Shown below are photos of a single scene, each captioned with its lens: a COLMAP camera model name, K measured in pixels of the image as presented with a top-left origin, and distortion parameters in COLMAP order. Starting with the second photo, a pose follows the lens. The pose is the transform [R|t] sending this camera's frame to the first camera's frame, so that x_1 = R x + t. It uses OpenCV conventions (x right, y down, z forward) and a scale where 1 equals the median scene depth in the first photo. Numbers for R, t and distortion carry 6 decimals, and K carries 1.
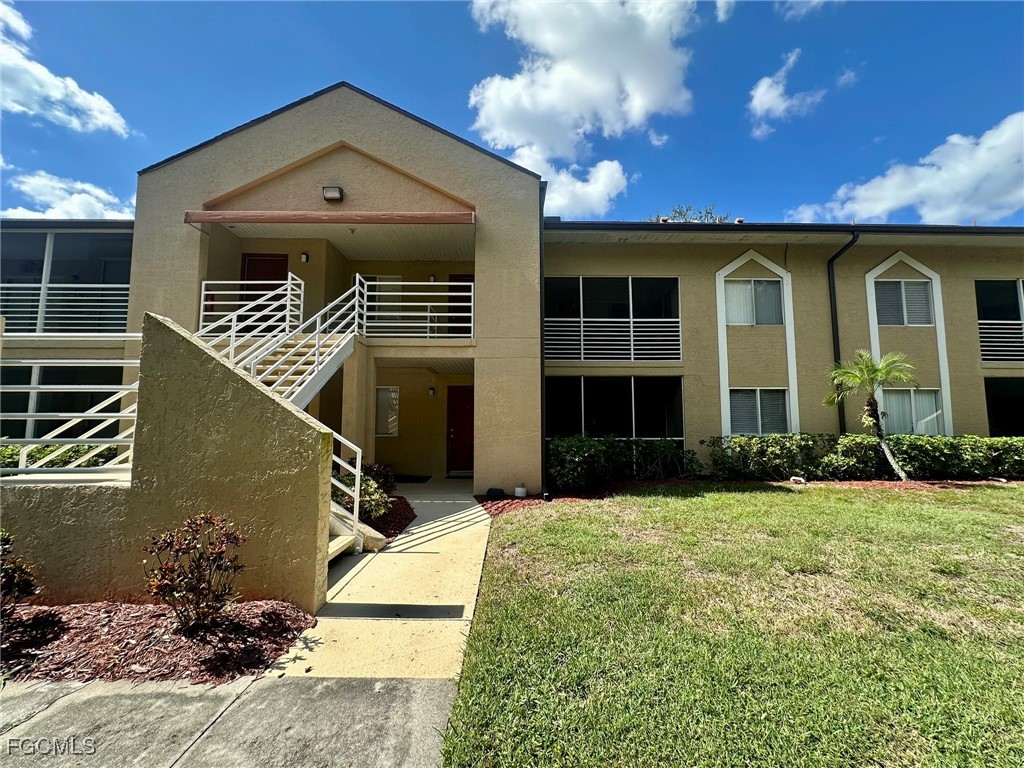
lens RADIAL K [[422.1, 0, 512.0], [0, 422.1, 384.0], [0, 0, 1]] dist [-0.003620, 0.000958]
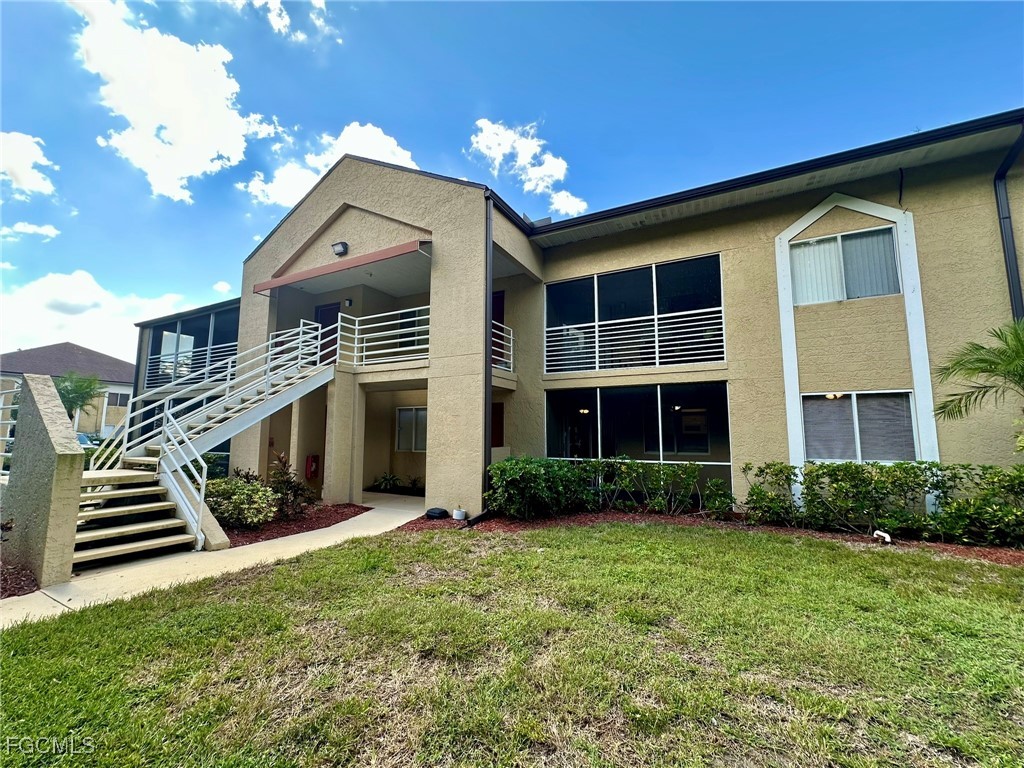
lens RADIAL K [[422.1, 0, 512.0], [0, 422.1, 384.0], [0, 0, 1]] dist [-0.003620, 0.000958]
pose [[0.875799, -0.055012, -0.479531, 0.429879], [0.040151, 0.998344, -0.041201, 0.002263], [0.481003, 0.016830, 0.876557, 0.146526]]
